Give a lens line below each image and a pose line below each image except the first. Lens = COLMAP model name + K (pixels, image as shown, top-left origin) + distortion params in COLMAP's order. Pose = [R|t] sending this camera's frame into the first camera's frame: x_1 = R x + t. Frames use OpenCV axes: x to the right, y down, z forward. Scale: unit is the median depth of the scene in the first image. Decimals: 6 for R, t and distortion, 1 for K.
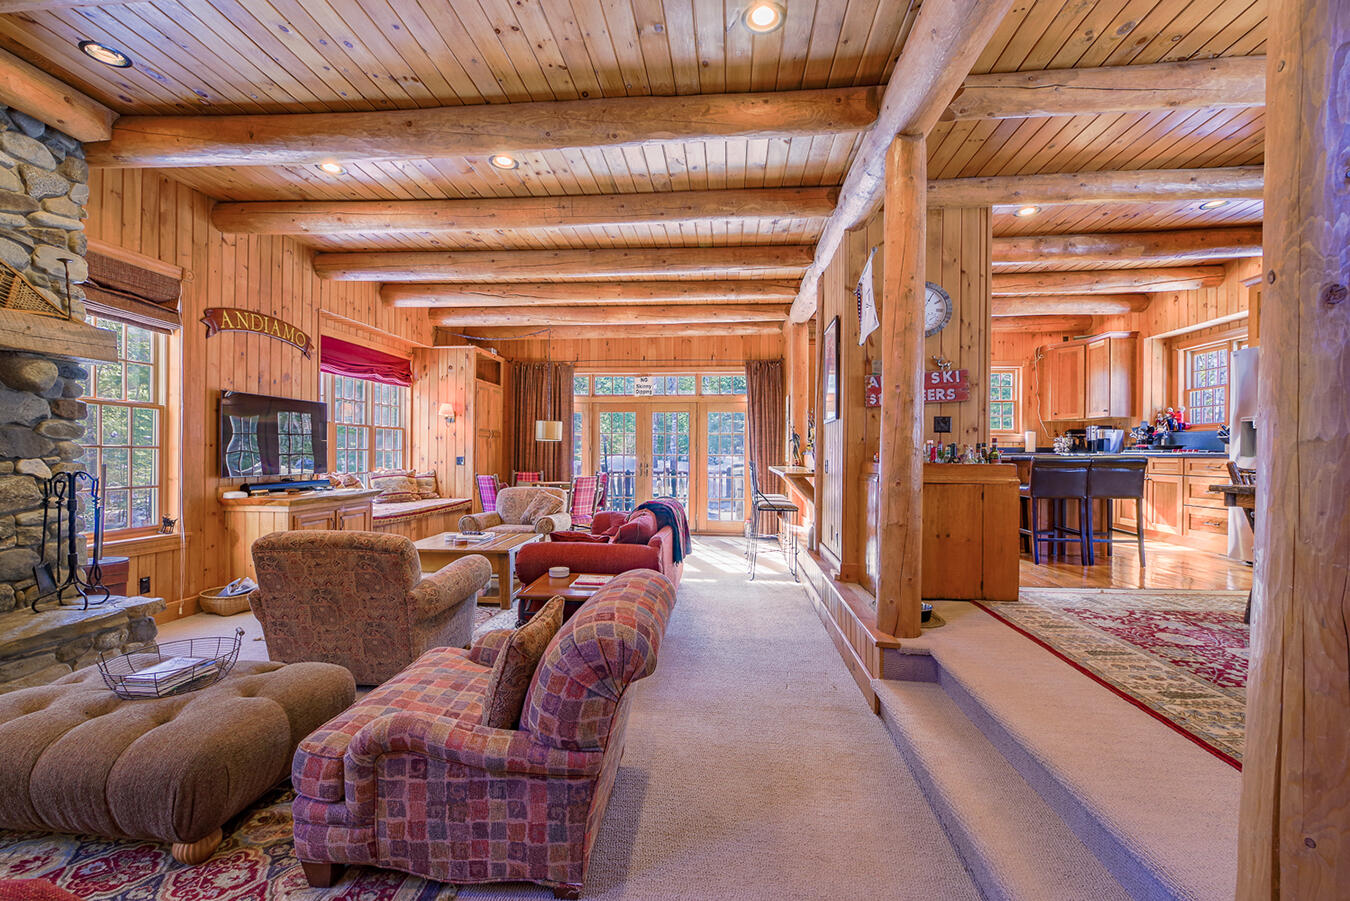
lens RADIAL K [[587.0, 0, 662.6], [0, 587.0, 456.8], [0, 0, 1]] dist [-0.003476, 0.000472]
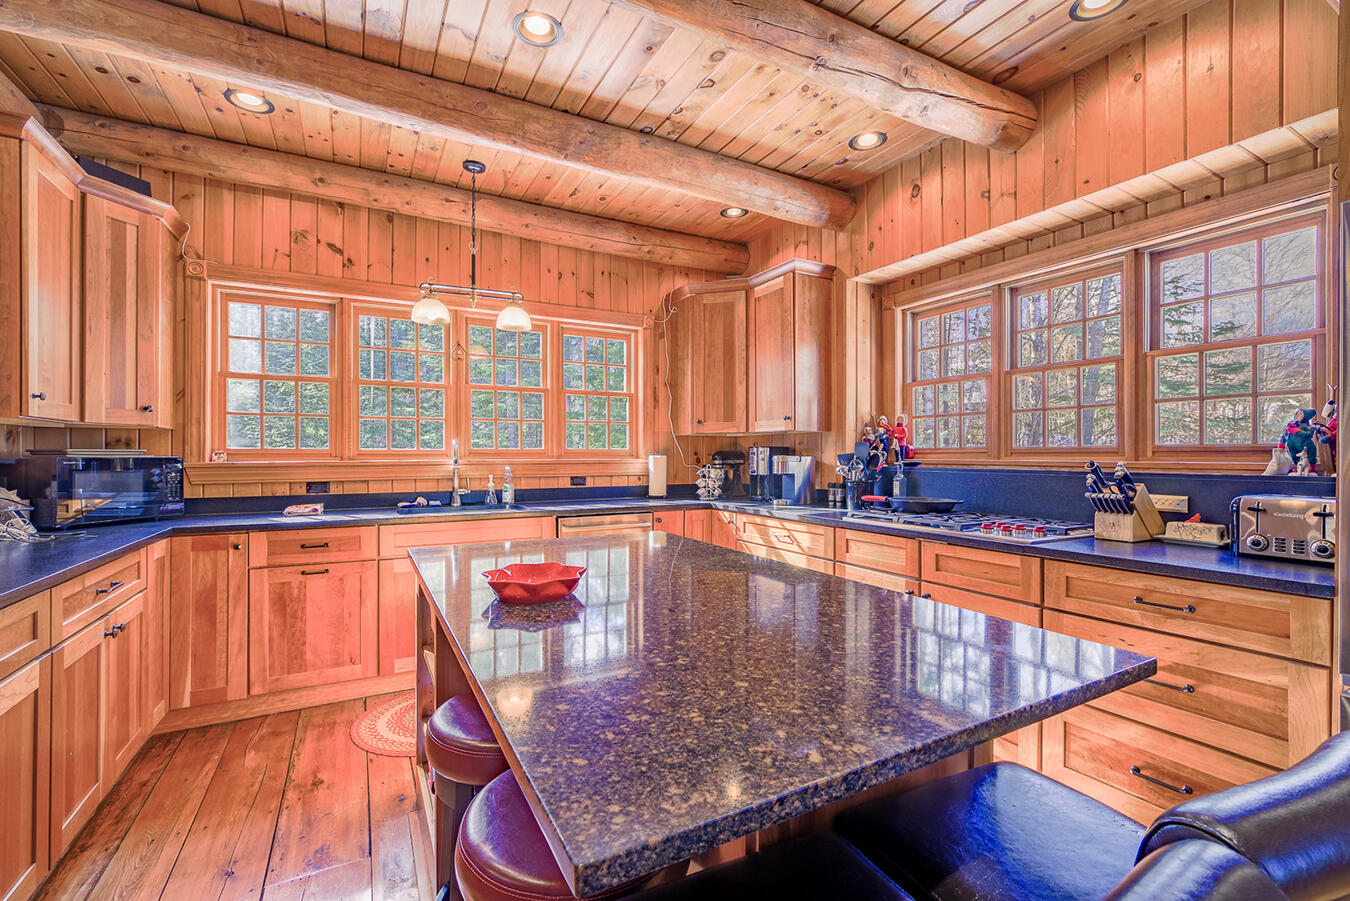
lens RADIAL K [[587.0, 0, 670.4], [0, 587.0, 454.2], [0, 0, 1]] dist [-0.003476, 0.000472]
pose [[0.822721, -0.004987, 0.568423, 0.656808], [0.008150, 0.999962, -0.003022, -0.079955], [-0.568387, 0.007119, 0.822731, 1.086896]]
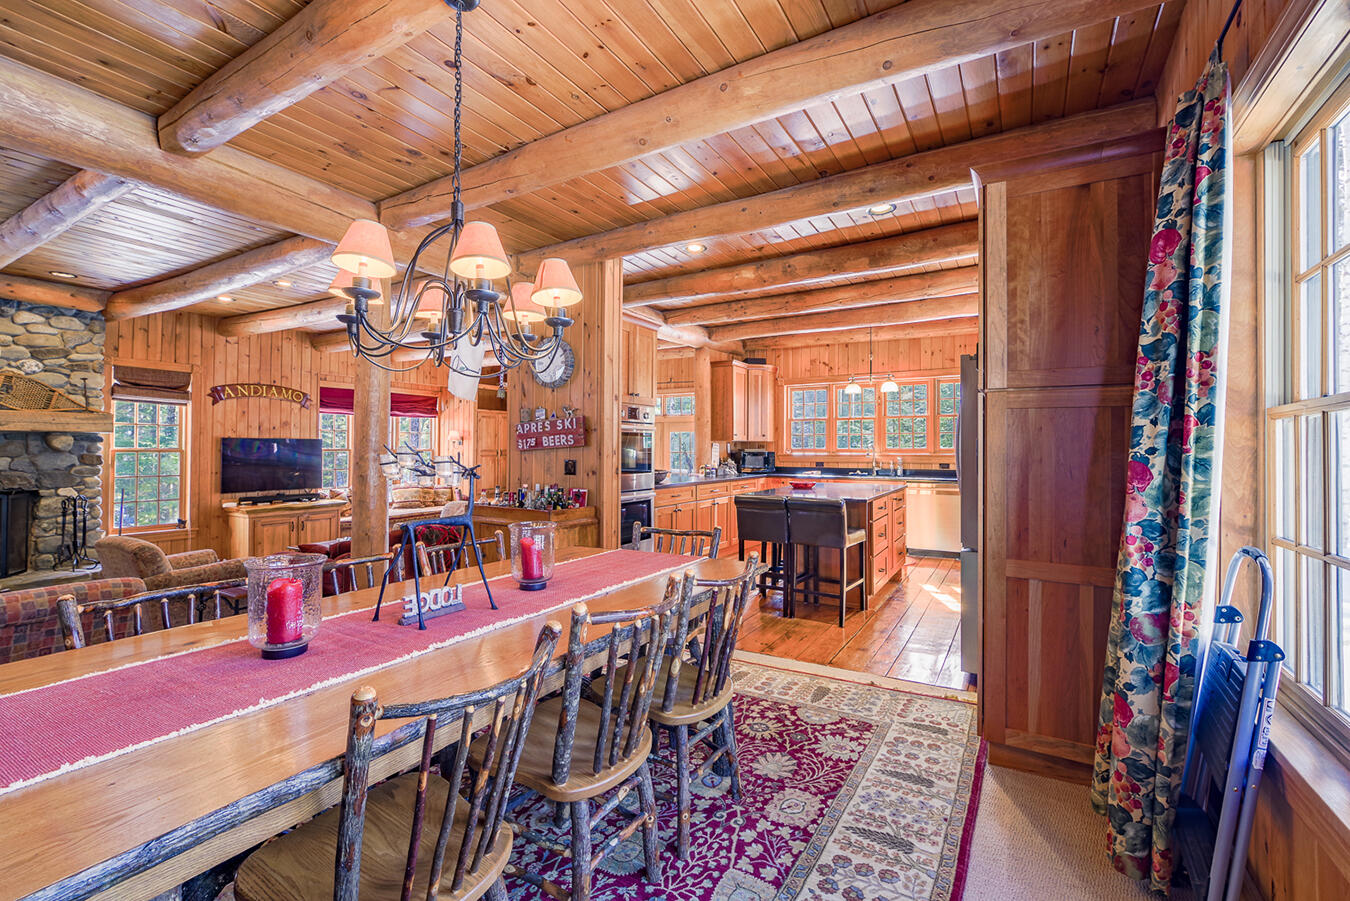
lens RADIAL K [[587.0, 0, 661.6], [0, 587.0, 442.1], [0, 0, 1]] dist [-0.003476, 0.000472]
pose [[0.902393, -0.007548, -0.430847, 1.058509], [0.000049, 0.999848, -0.017413, -0.080555], [0.430914, 0.015692, 0.902257, 0.099135]]
